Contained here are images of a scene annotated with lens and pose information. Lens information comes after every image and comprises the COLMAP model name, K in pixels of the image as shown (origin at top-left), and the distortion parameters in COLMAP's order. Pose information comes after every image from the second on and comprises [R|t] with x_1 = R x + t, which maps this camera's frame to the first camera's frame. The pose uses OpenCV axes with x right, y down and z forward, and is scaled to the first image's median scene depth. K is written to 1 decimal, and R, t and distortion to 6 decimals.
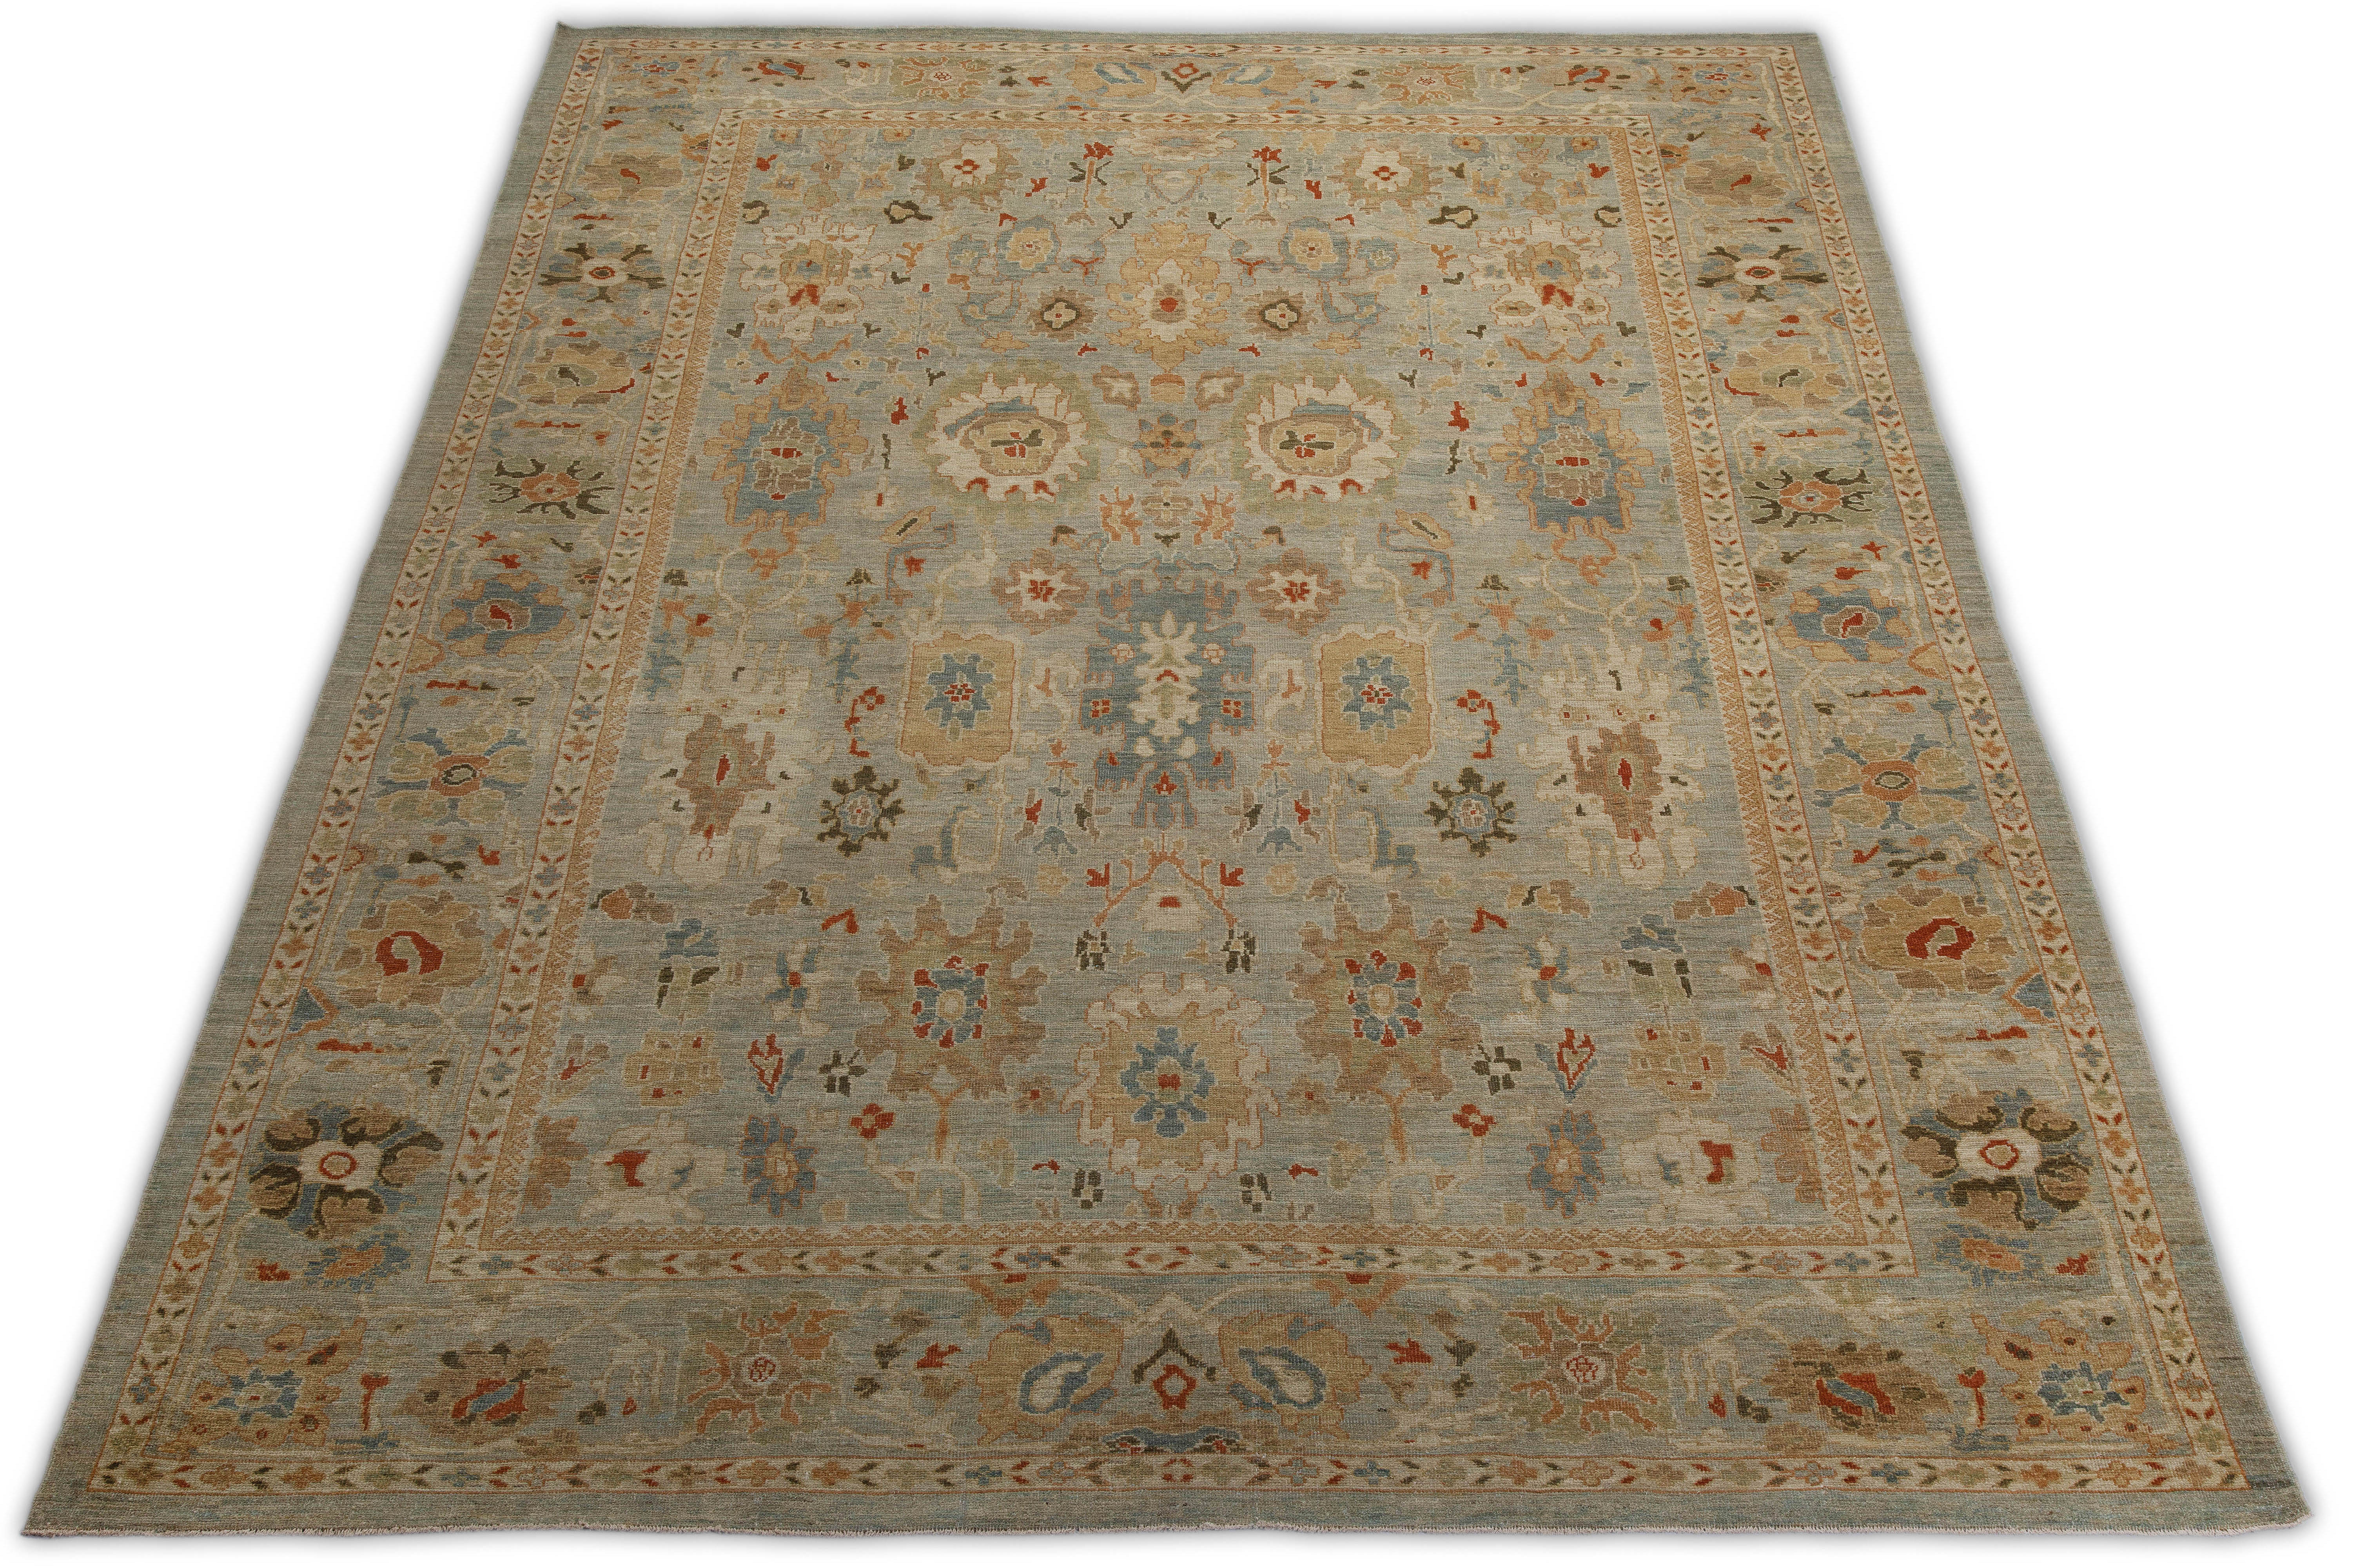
lens RADIAL K [[3111.9, 0, 1179.8], [0, 3111.9, 785.1], [0, 0, 1]] dist [0.097760, 0.000000]
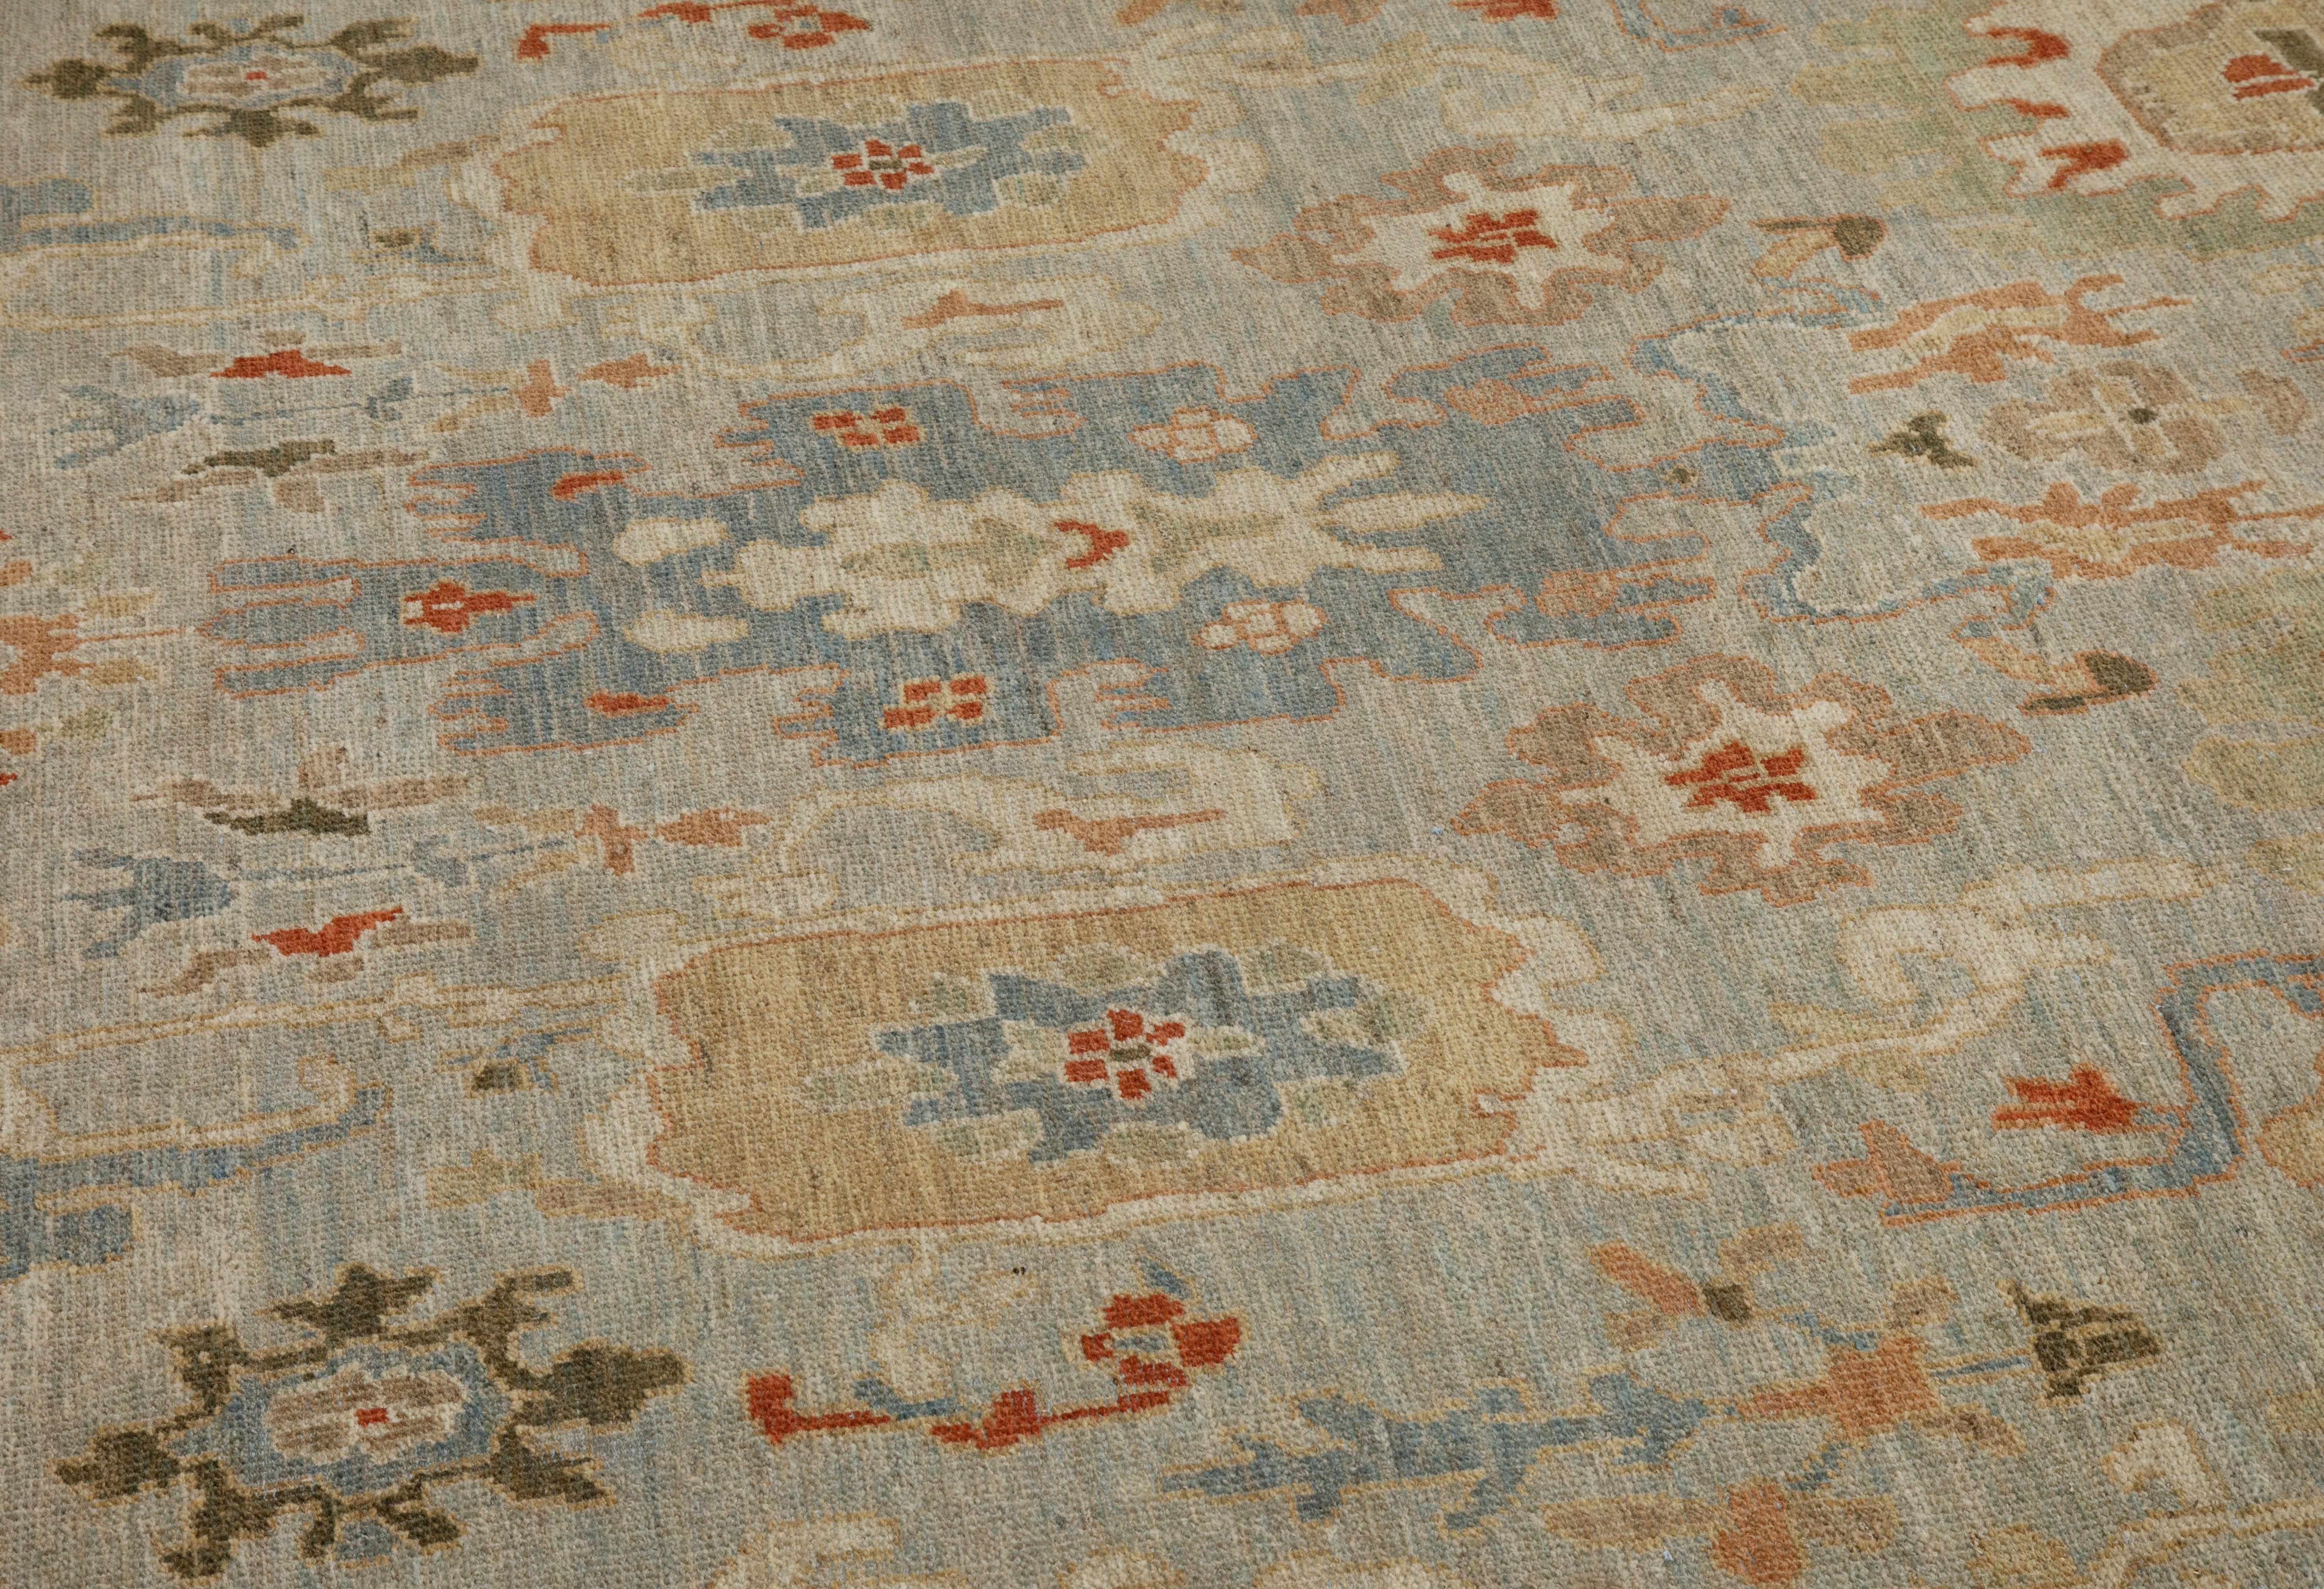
lens RADIAL K [[4512.6, 0, 1156.0], [0, 4512.6, 794.7], [0, 0, 1]] dist [0.250939, 0.000000]
pose [[0.196874, 0.617228, -0.761755, 0.333132], [-0.628522, 0.675760, 0.385108, -0.187495], [0.752463, 0.402961, 0.520981, 0.852844]]
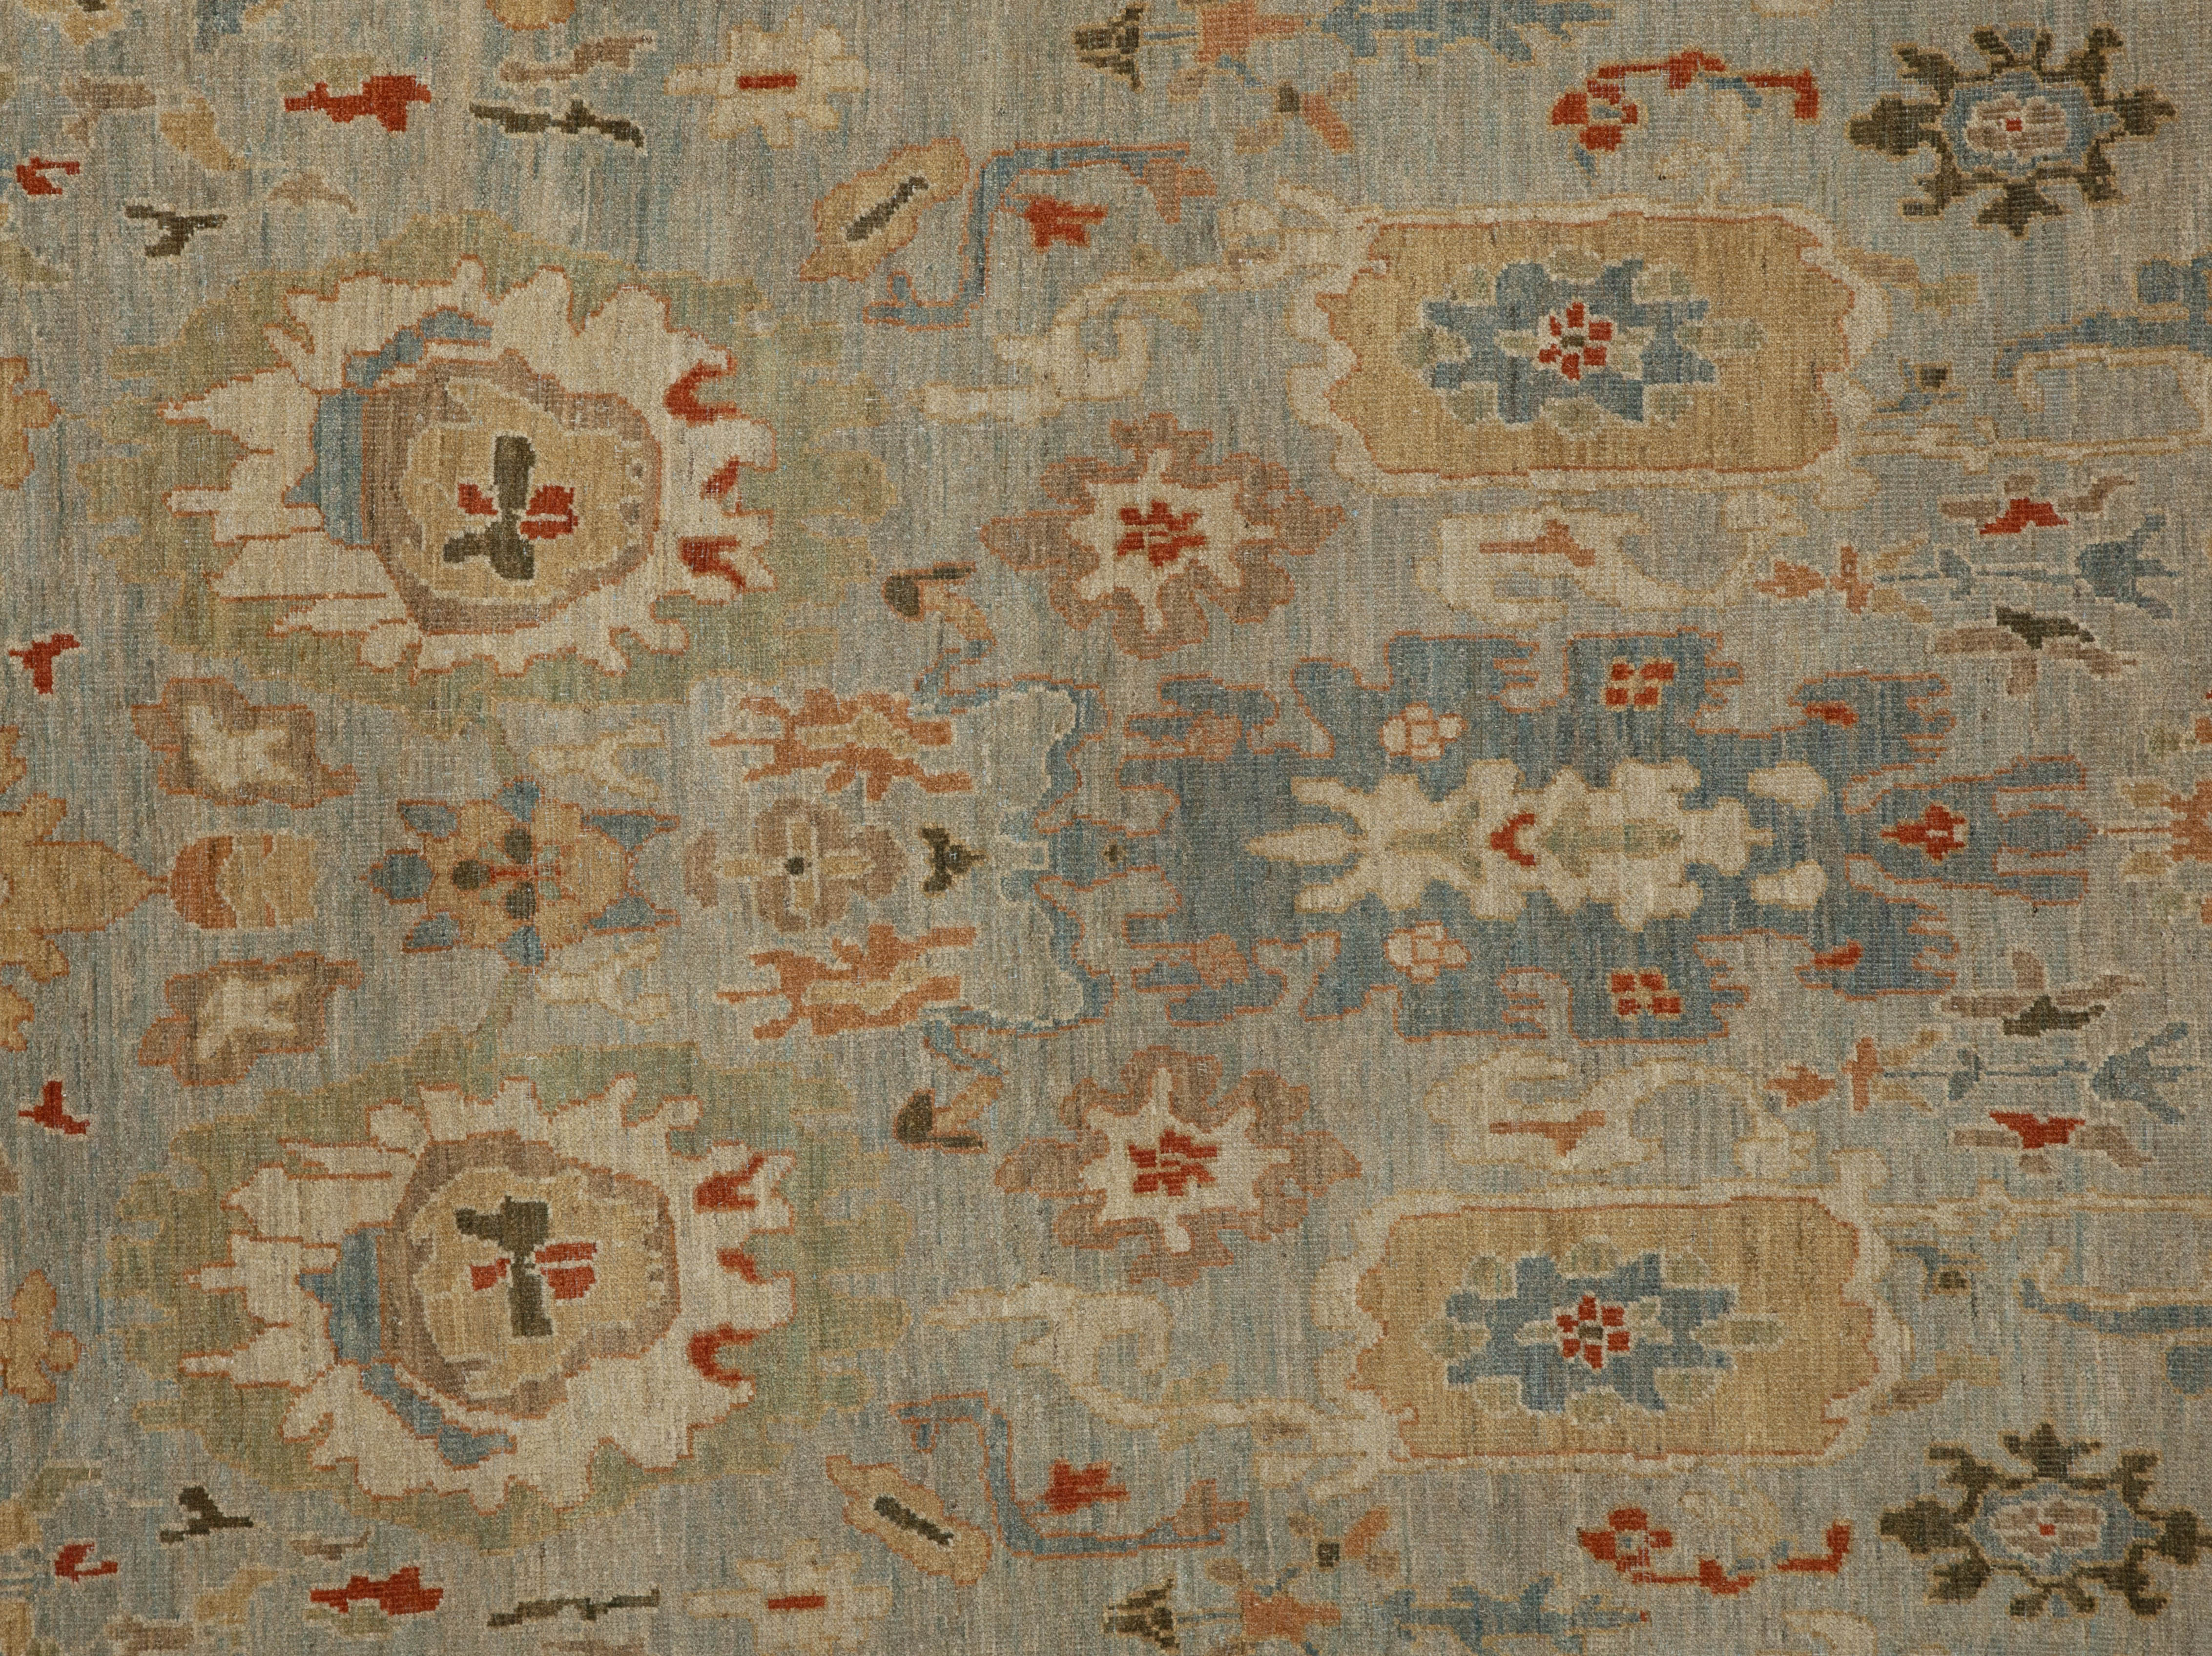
lens RADIAL K [[4408.7, 0, 1094.8], [0, 4408.7, 826.1], [0, 0, 1]] dist [0.165662, 0.000000]
pose [[-0.029696, -0.999552, -0.003726, 0.001935], [0.653155, -0.022226, 0.756898, -0.552557], [-0.756641, 0.020043, 0.653523, 0.692632]]
